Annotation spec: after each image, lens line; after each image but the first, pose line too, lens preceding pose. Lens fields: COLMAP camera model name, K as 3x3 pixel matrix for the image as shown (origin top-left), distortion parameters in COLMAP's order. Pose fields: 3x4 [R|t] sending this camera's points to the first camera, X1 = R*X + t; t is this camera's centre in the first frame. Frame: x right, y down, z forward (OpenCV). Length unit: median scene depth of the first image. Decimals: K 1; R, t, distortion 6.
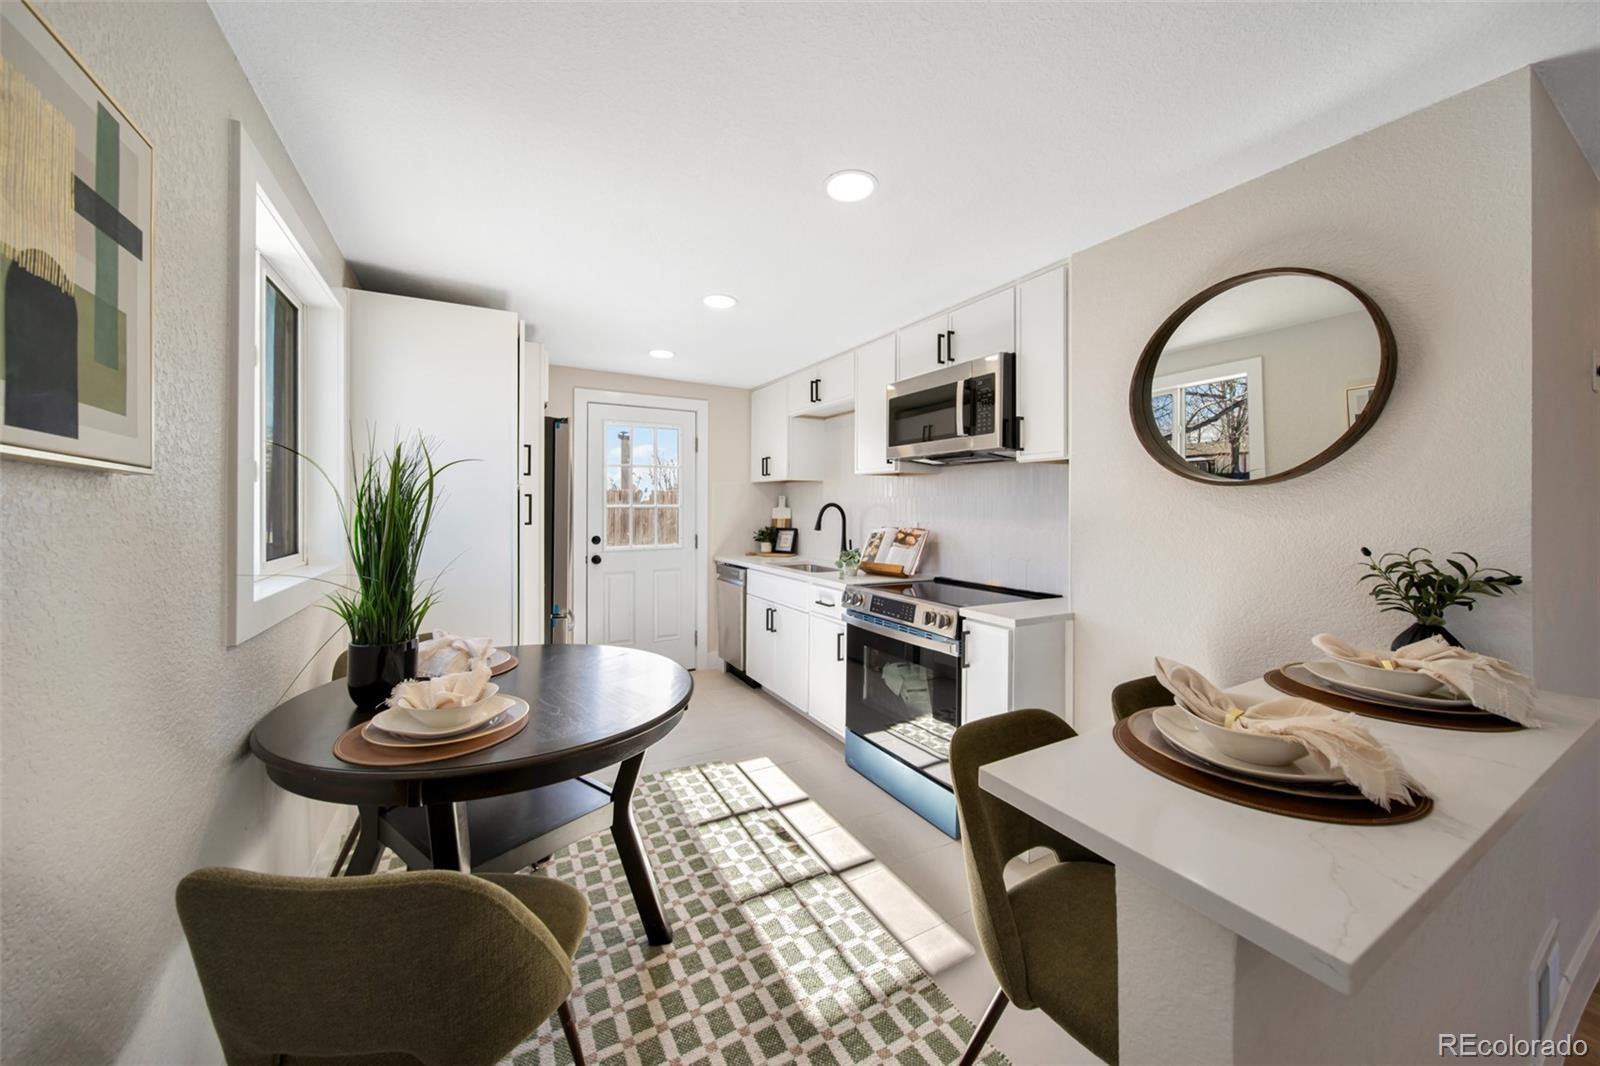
lens RADIAL K [[559.2, 0, 791.8], [0, 559.2, 510.1], [0, 0, 1]] dist [-0.007554, -0.000308]
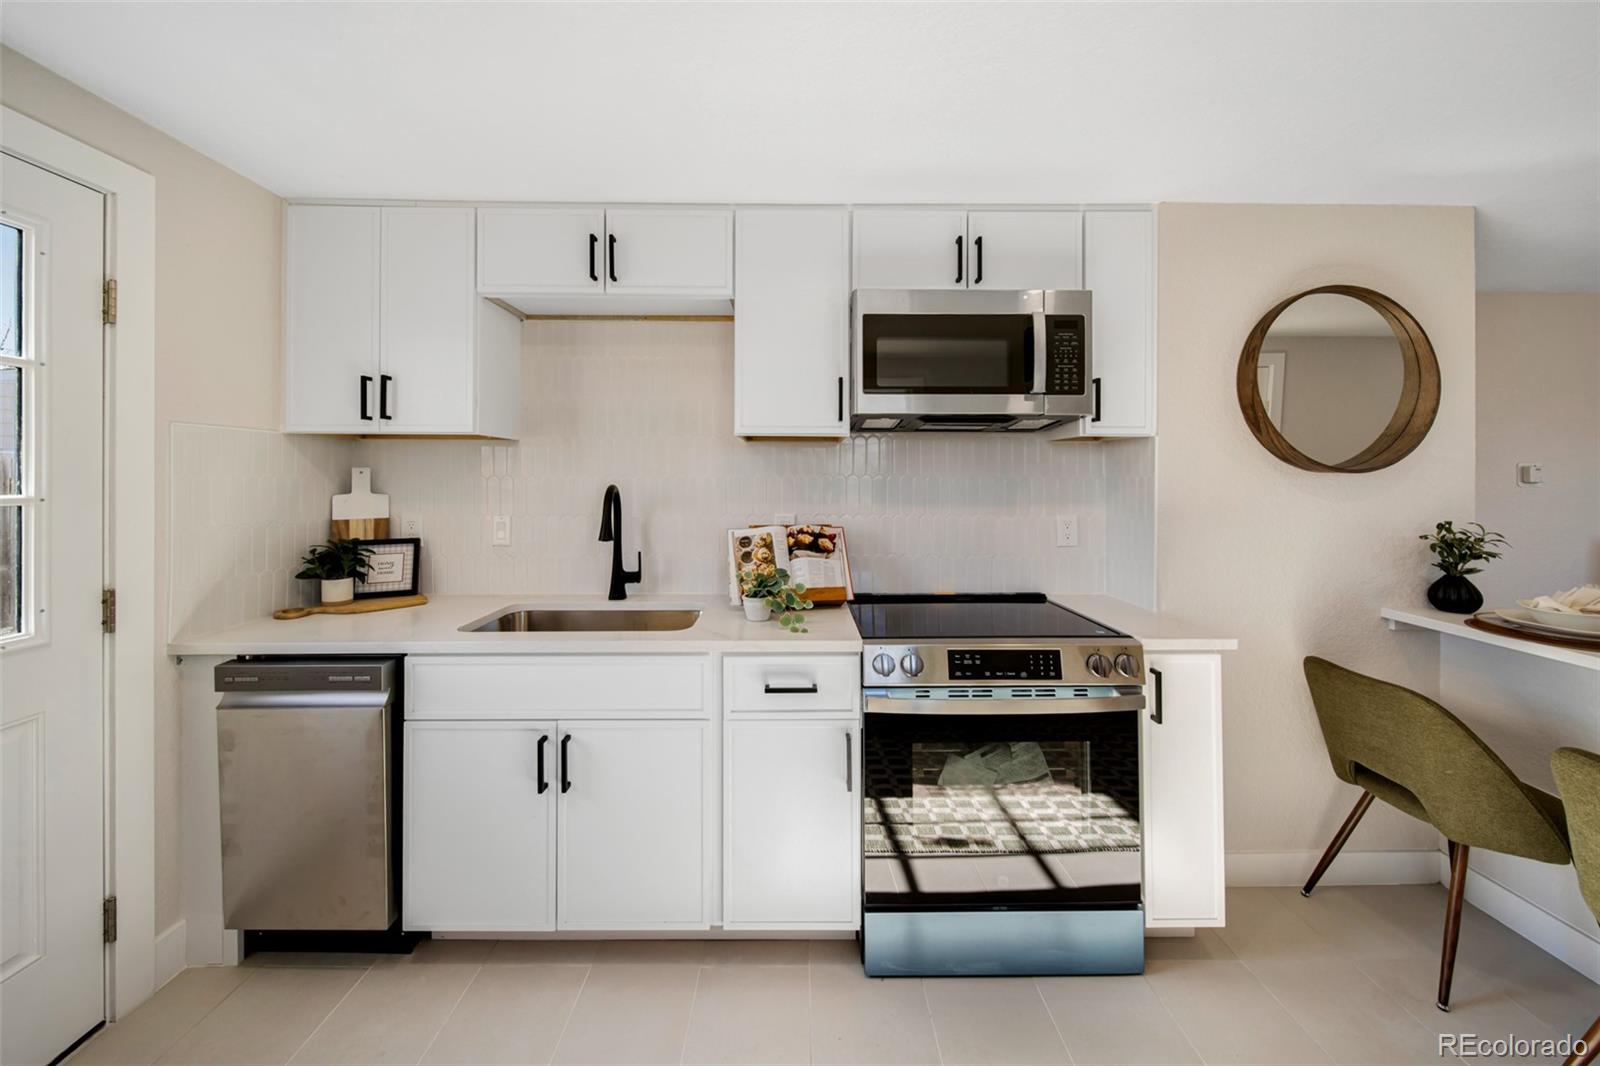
lens RADIAL K [[559.2, 0, 804.8], [0, 559.2, 481.8], [0, 0, 1]] dist [-0.007554, -0.000308]
pose [[0.478565, -0.004824, 0.878039, -0.350057], [0.007133, 0.999973, 0.001606, -0.018112], [-0.878023, 0.005495, 0.478587, 0.706483]]
